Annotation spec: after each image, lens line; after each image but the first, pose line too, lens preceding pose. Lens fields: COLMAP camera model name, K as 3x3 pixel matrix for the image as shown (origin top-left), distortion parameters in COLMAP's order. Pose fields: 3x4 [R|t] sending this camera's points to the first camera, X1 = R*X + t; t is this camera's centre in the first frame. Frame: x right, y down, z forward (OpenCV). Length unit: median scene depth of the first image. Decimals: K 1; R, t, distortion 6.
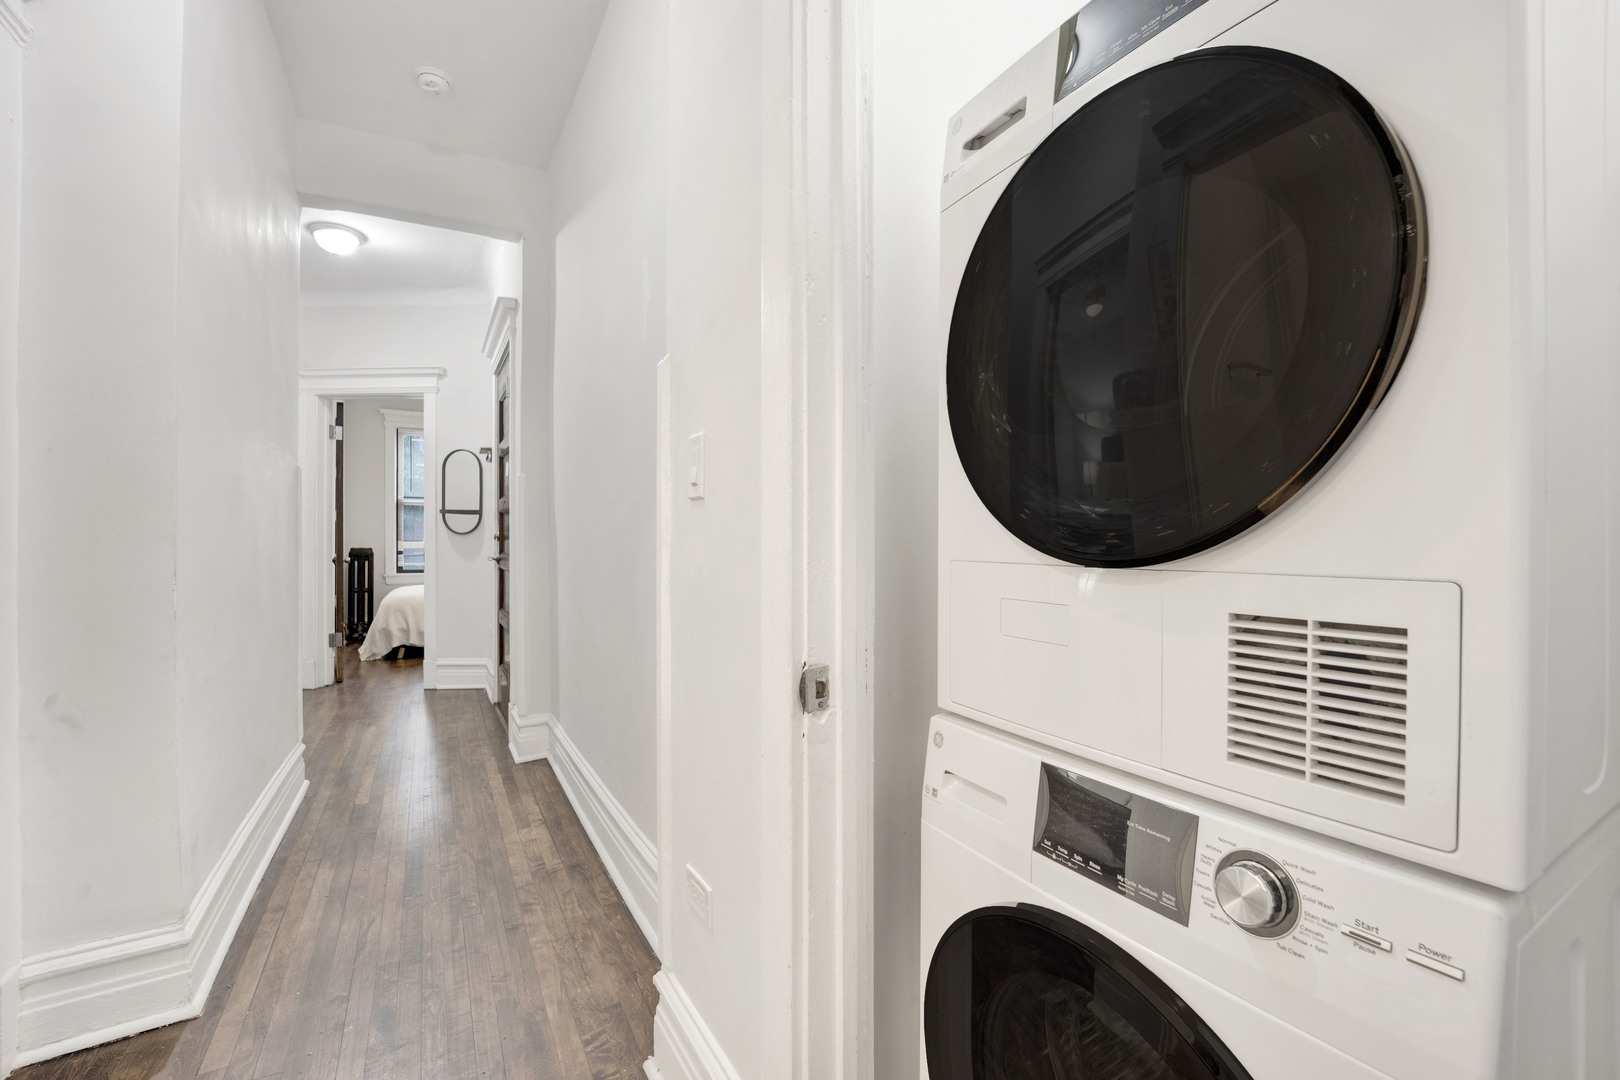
lens RADIAL K [[686.5, 0, 811.5], [0, 686.5, 546.0], [0, 0, 1]] dist [-0.015193, -0.000579]
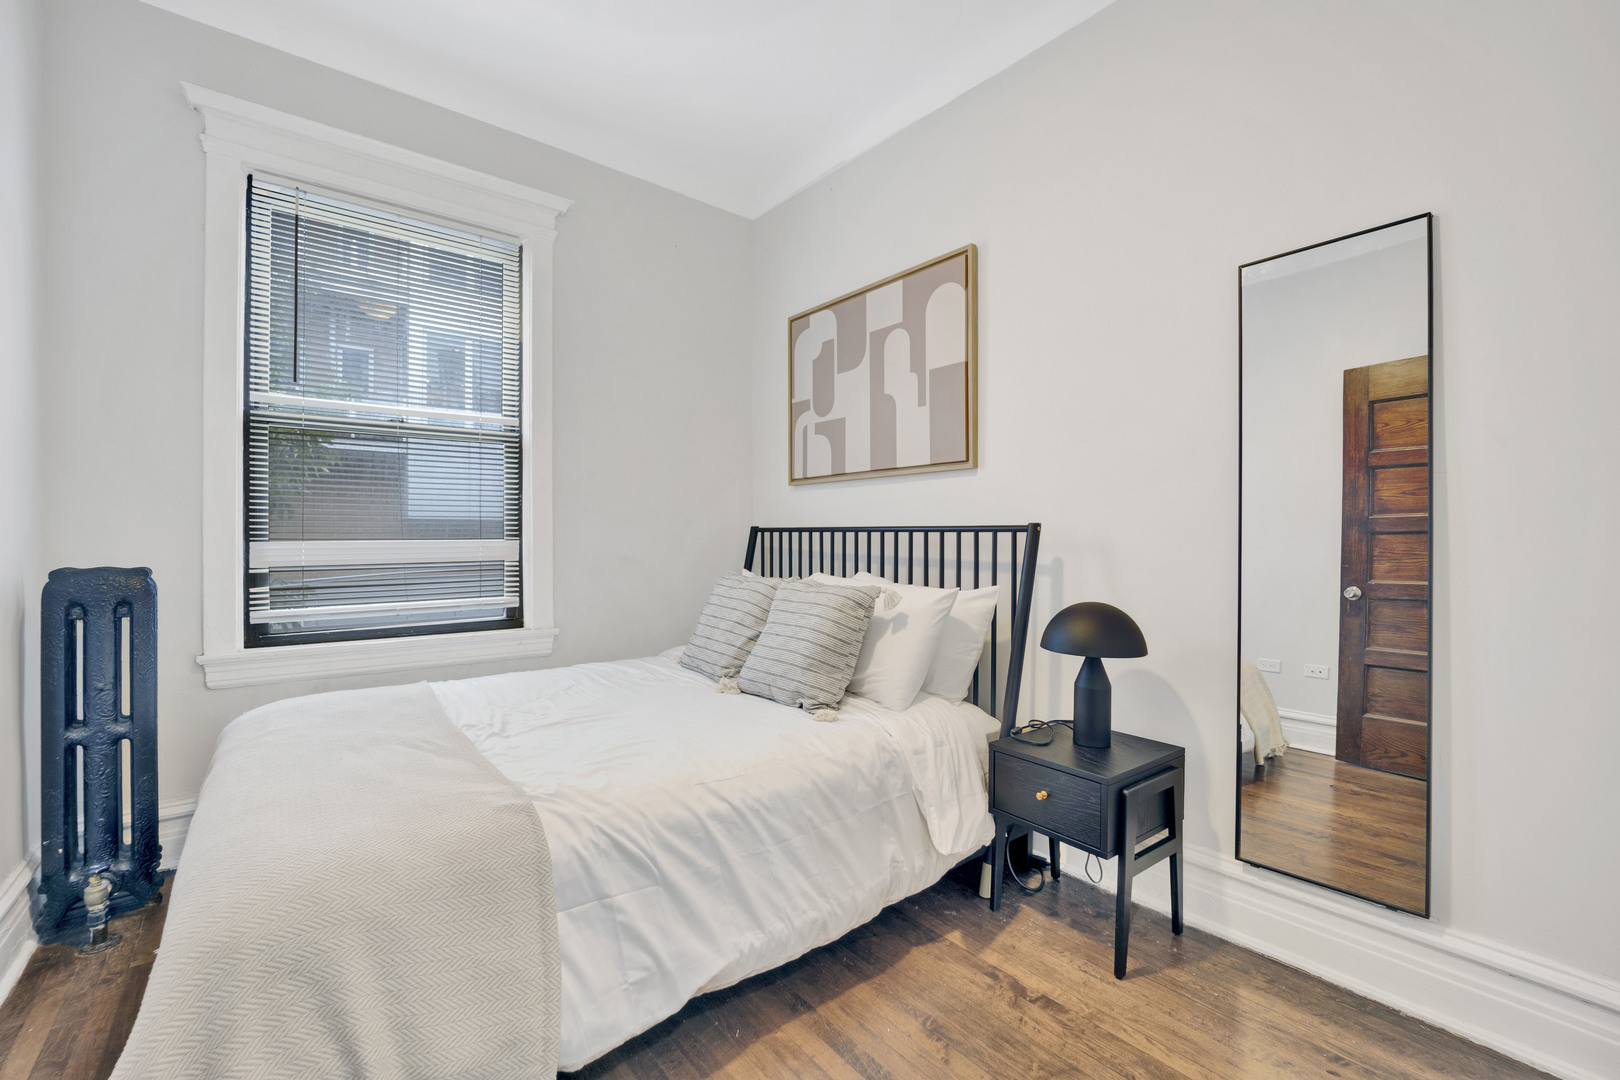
lens RADIAL K [[686.5, 0, 808.6], [0, 686.5, 536.7], [0, 0, 1]] dist [-0.015193, -0.000579]
pose [[0.985846, 0.001670, 0.167647, -0.417349], [-0.001420, 0.999998, -0.001613, -0.009321], [-0.167649, 0.001352, 0.985846, 0.669639]]
